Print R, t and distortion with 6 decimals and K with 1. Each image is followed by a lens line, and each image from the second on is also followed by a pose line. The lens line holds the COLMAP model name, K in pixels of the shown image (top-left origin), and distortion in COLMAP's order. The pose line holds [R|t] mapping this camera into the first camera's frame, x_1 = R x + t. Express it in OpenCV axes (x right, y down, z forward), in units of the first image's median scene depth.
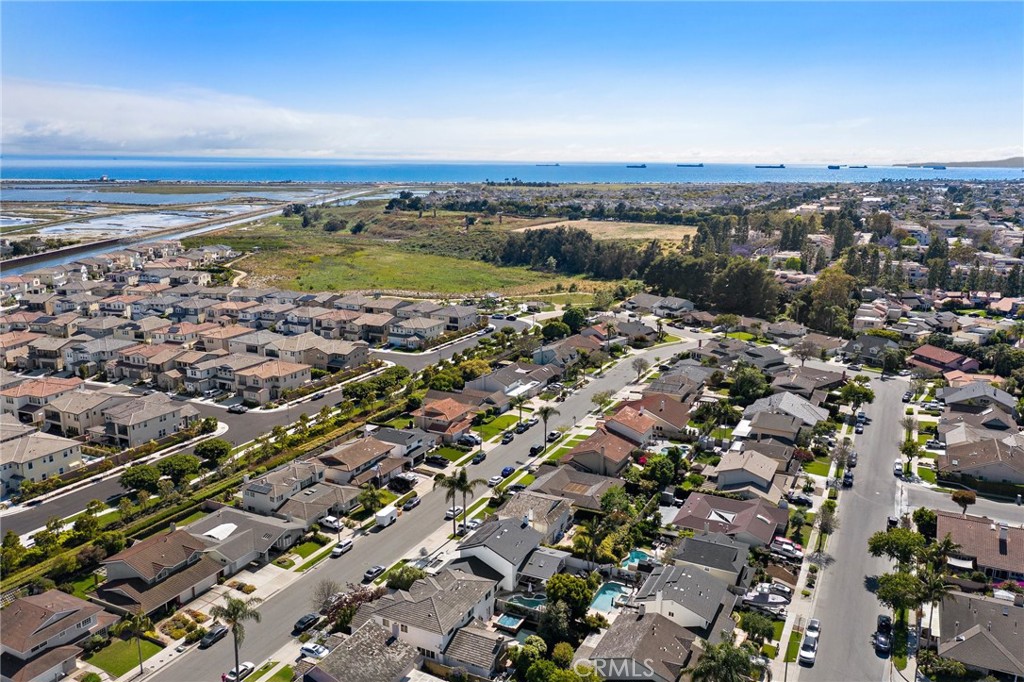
lens RADIAL K [[808.3, 0, 517.6], [0, 808.3, 340.1], [0, 0, 1]] dist [-0.000530, 0.008508]
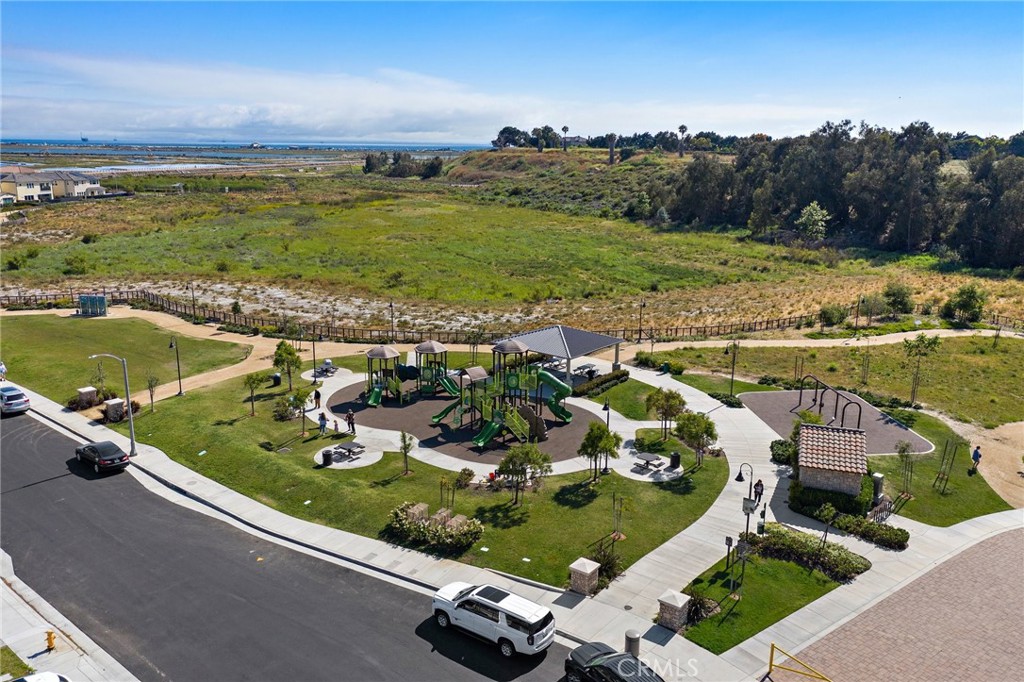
lens RADIAL K [[808.3, 0, 512.7], [0, 808.3, 342.5], [0, 0, 1]] dist [-0.000530, 0.008508]
pose [[0.971848, 0.057109, -0.228581, -0.001019], [-0.053157, 0.998312, 0.023415, -0.043074], [0.229533, -0.010606, 0.973243, 0.606047]]
